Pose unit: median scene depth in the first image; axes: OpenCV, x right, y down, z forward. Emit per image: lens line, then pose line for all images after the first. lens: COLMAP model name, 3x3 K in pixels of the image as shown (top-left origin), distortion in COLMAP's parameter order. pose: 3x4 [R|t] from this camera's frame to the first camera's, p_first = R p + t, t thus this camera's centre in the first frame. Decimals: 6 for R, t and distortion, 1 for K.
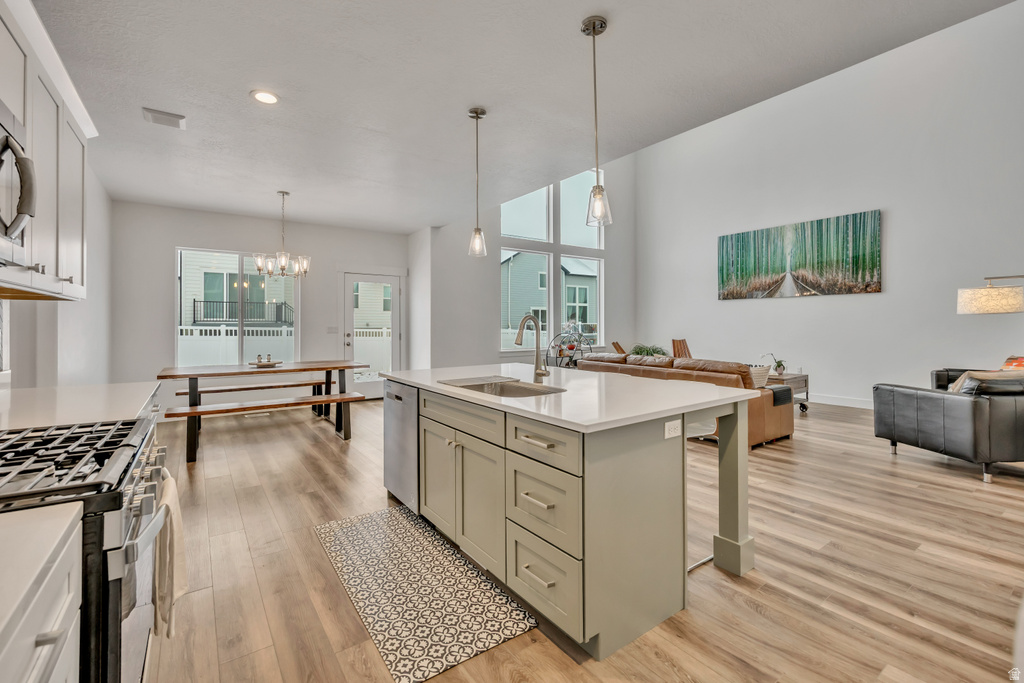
lens RADIAL K [[442.7, 0, 516.2], [0, 442.7, 323.7], [0, 0, 1]] dist [-0.000205, 0.001534]
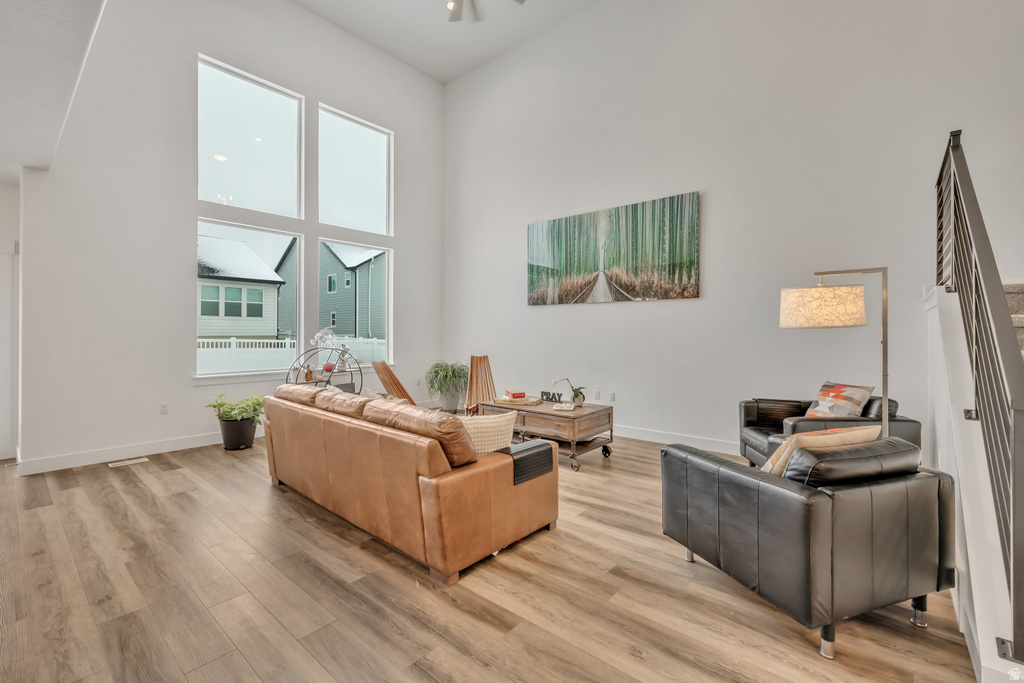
lens RADIAL K [[442.7, 0, 511.1], [0, 442.7, 334.2], [0, 0, 1]] dist [-0.000205, 0.001534]
pose [[0.971153, 0.005105, 0.238404, 0.290090], [-0.006522, 0.999965, 0.005155, -0.008010], [-0.238369, -0.006561, 0.971152, 0.293884]]
